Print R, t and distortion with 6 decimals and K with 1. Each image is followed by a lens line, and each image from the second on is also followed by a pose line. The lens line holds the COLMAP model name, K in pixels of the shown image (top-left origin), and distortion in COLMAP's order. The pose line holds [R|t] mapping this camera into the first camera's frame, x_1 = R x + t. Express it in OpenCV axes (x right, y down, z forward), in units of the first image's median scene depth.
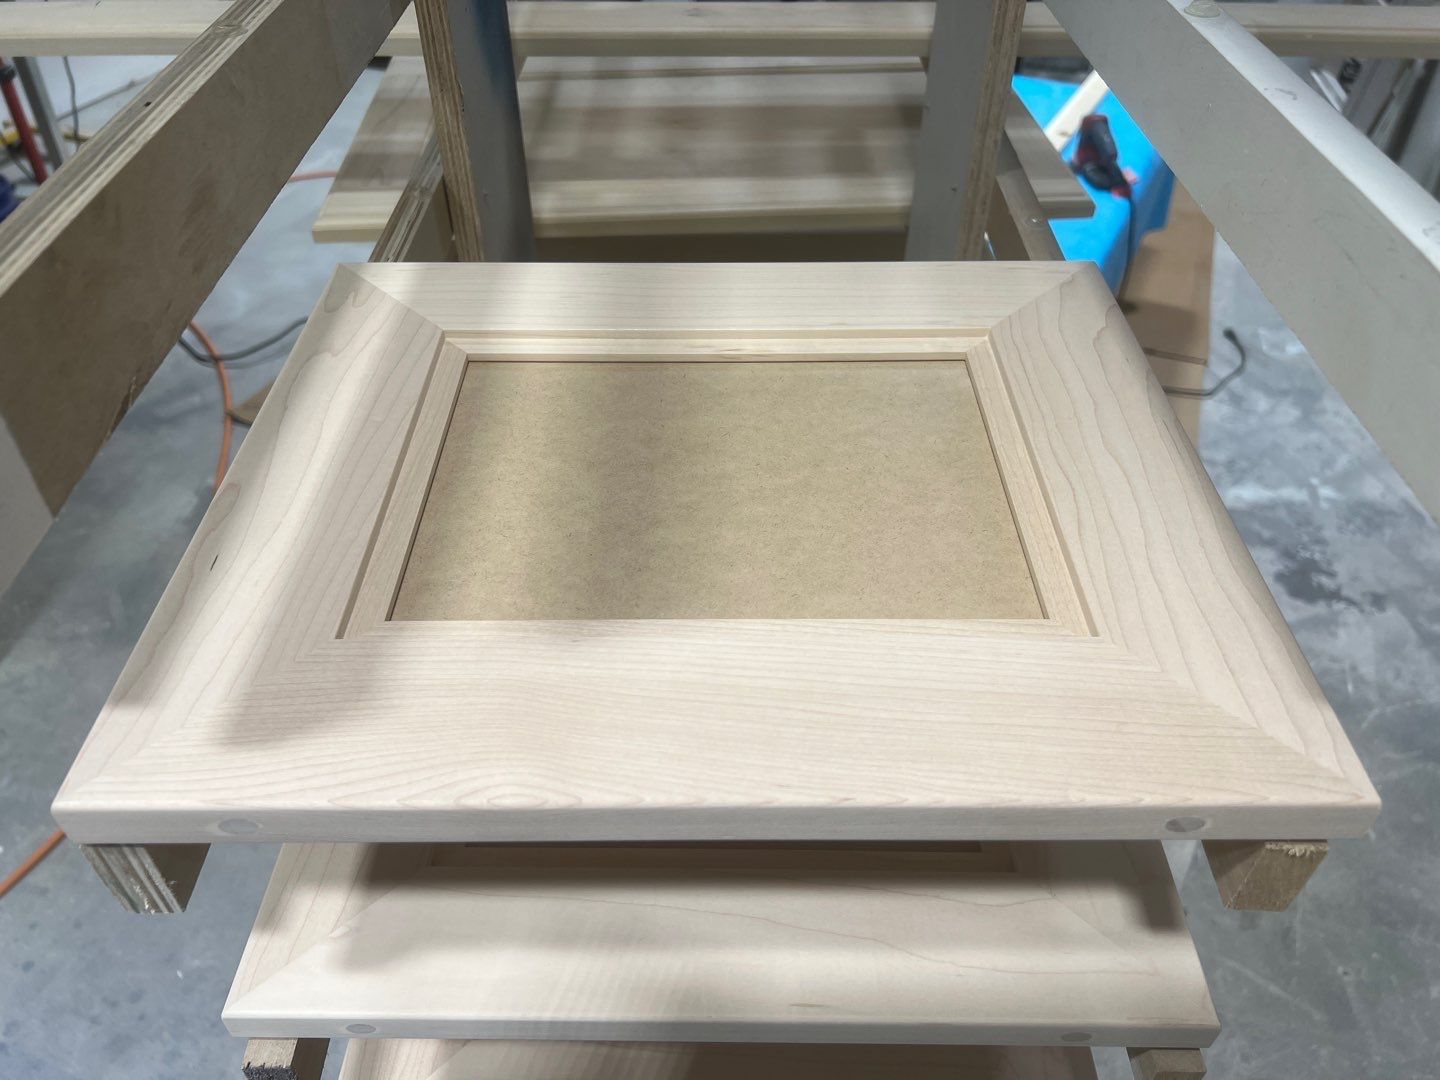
lens RADIAL K [[1102.1, 0, 714.3], [0, 1102.1, 542.1], [0, 0, 1]] dist [0.025487, -0.027944]
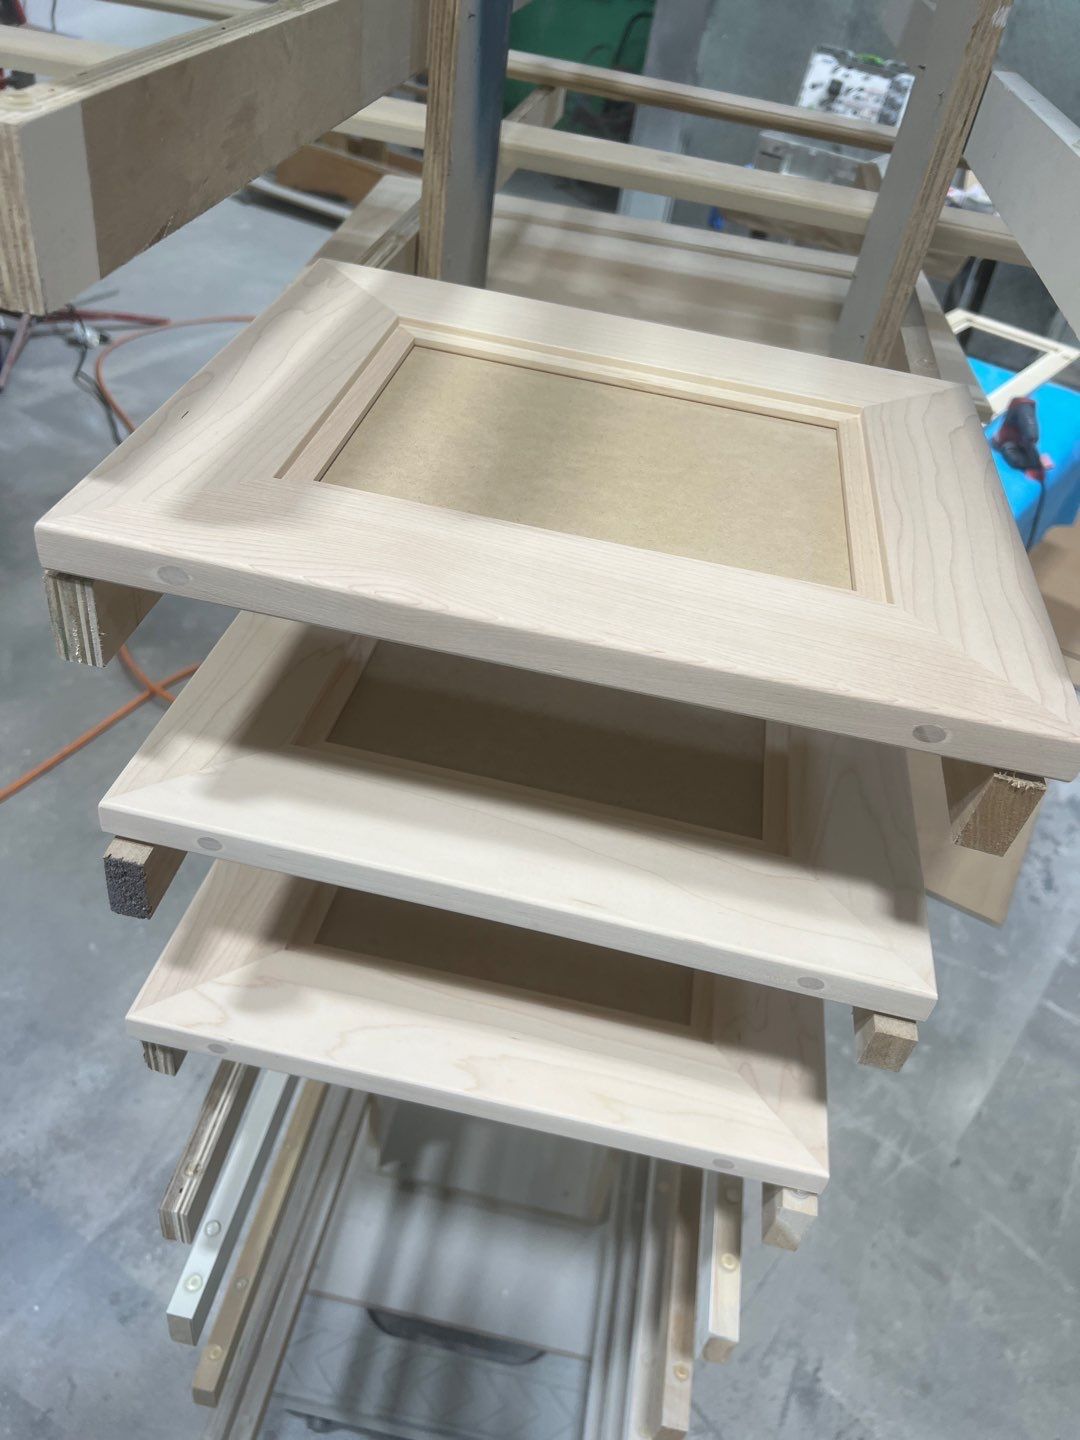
lens RADIAL K [[1102.1, 0, 540.2], [0, 1102.1, 720.0], [0, 0, 1]] dist [0.025487, -0.027944]
pose [[0.977242, 0.208471, -0.039213, 0.038215], [-0.210108, 0.976702, -0.043685, 0.267423], [0.029192, 0.050930, 0.998275, -0.152268]]
